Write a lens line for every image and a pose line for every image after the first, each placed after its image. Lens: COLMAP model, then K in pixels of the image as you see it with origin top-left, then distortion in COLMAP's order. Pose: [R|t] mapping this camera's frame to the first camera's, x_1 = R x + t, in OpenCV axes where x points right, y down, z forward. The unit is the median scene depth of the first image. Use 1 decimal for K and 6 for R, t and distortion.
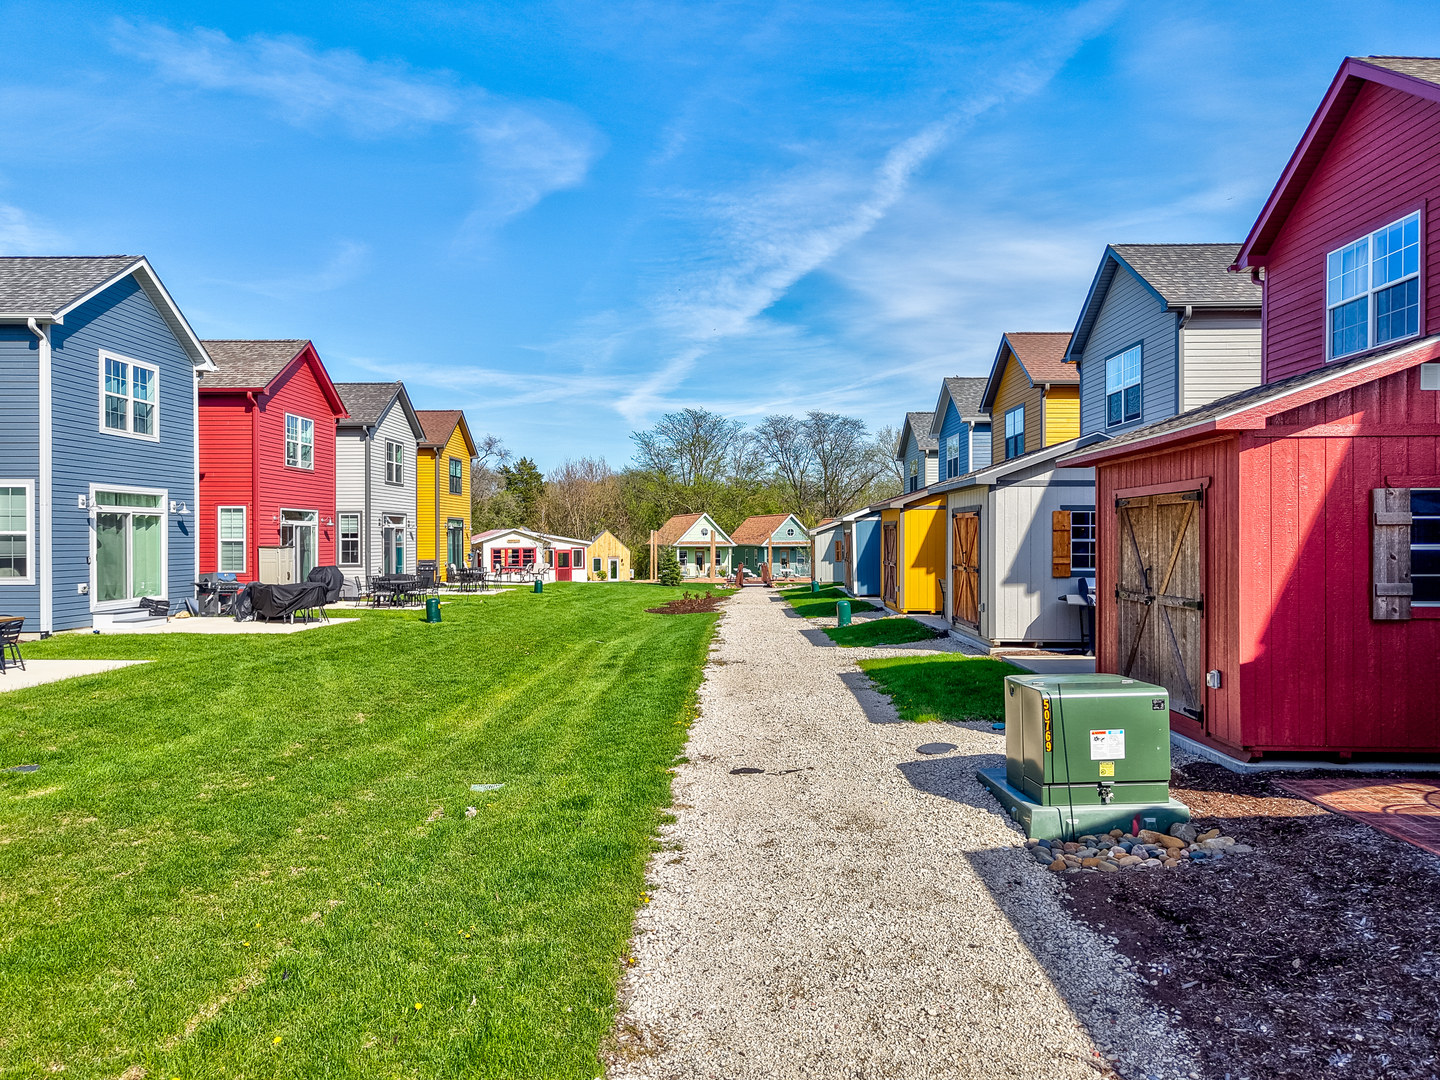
lens RADIAL K [[968.1, 0, 720.0], [0, 968.1, 540.0], [0, 0, 1]] dist [0.031825, -0.020604]
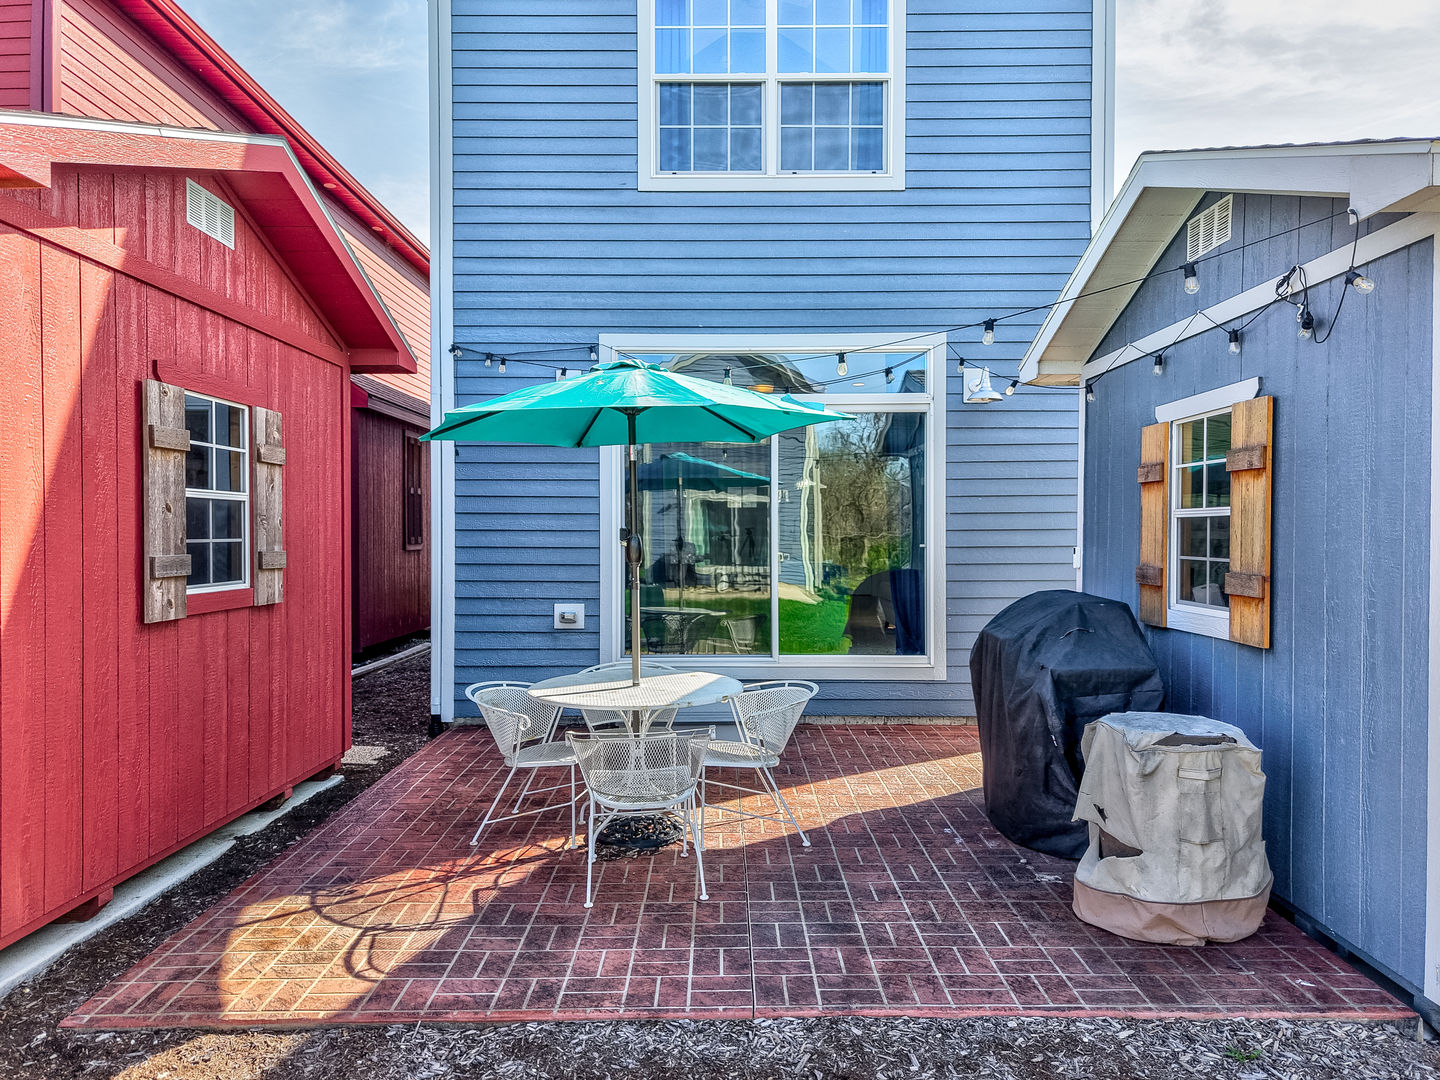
lens RADIAL K [[971.5, 0, 713.1], [0, 971.5, 538.8], [0, 0, 1]] dist [0.023048, -0.002952]
pose [[-0.008444, -0.002446, 0.999961, 0.131109], [0.002524, 0.999994, 0.002468, 0.034499], [-0.999961, 0.002545, -0.008437, 0.698896]]
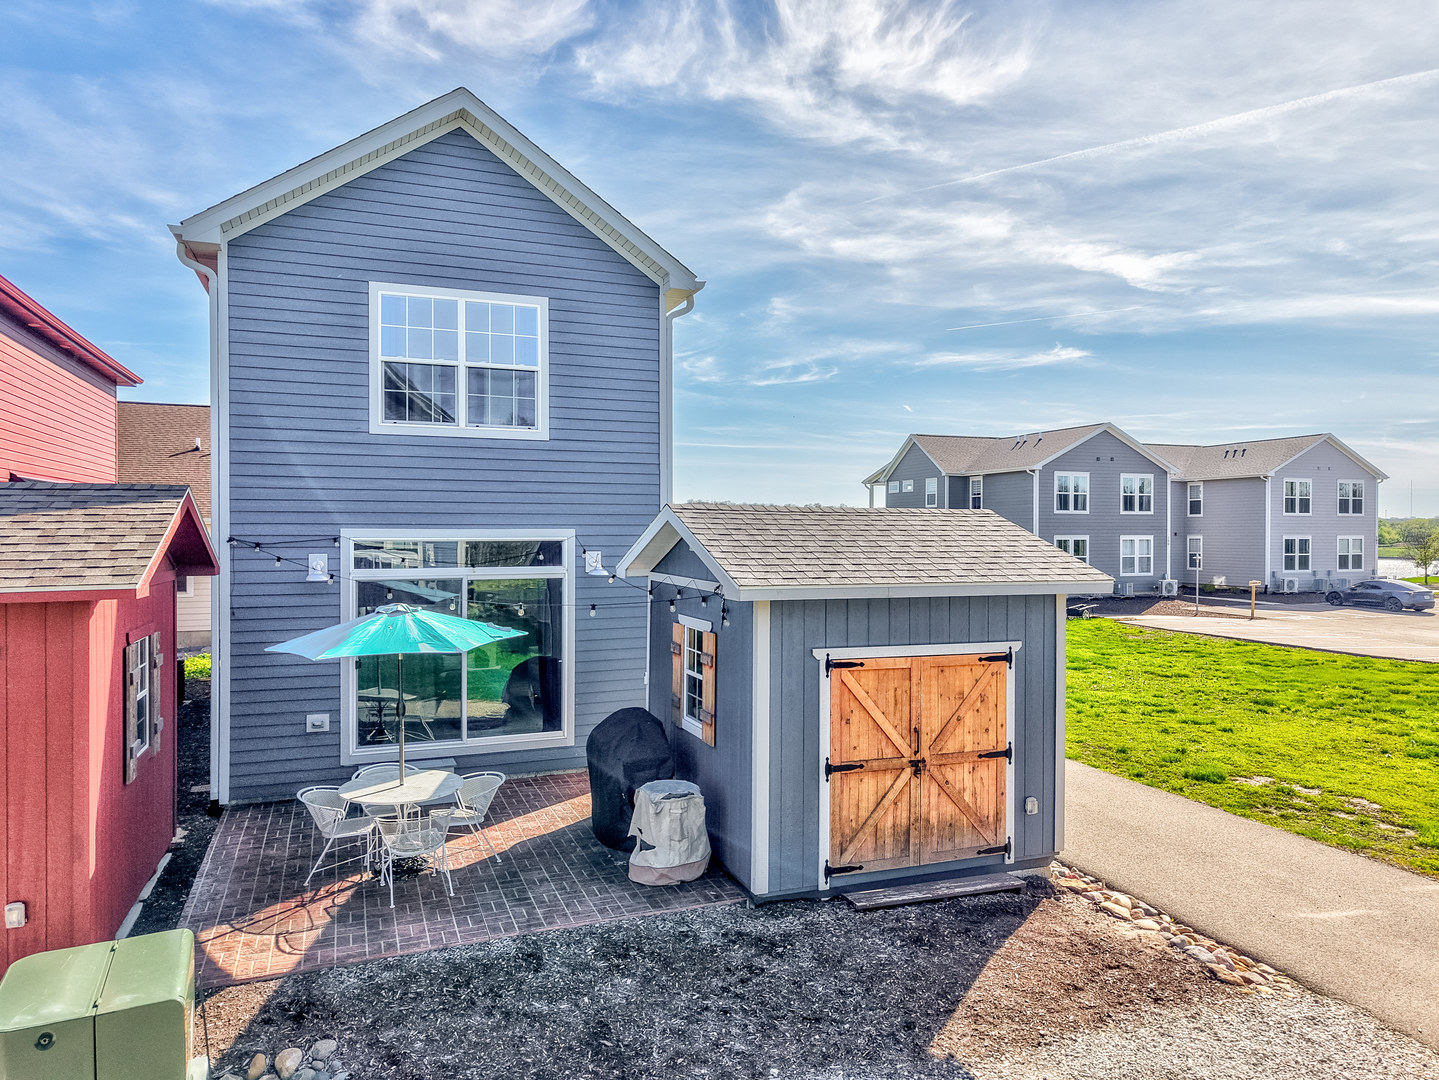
lens RADIAL K [[970.0, 0, 719.5], [0, 970.0, 540.0], [0, 0, 1]] dist [0.011942, 0.006248]
pose [[-0.378559, -0.006476, 0.925555, -0.427904], [0.000674, 0.999973, 0.007272, -0.163452], [-0.925577, 0.003377, -0.378545, 0.830553]]
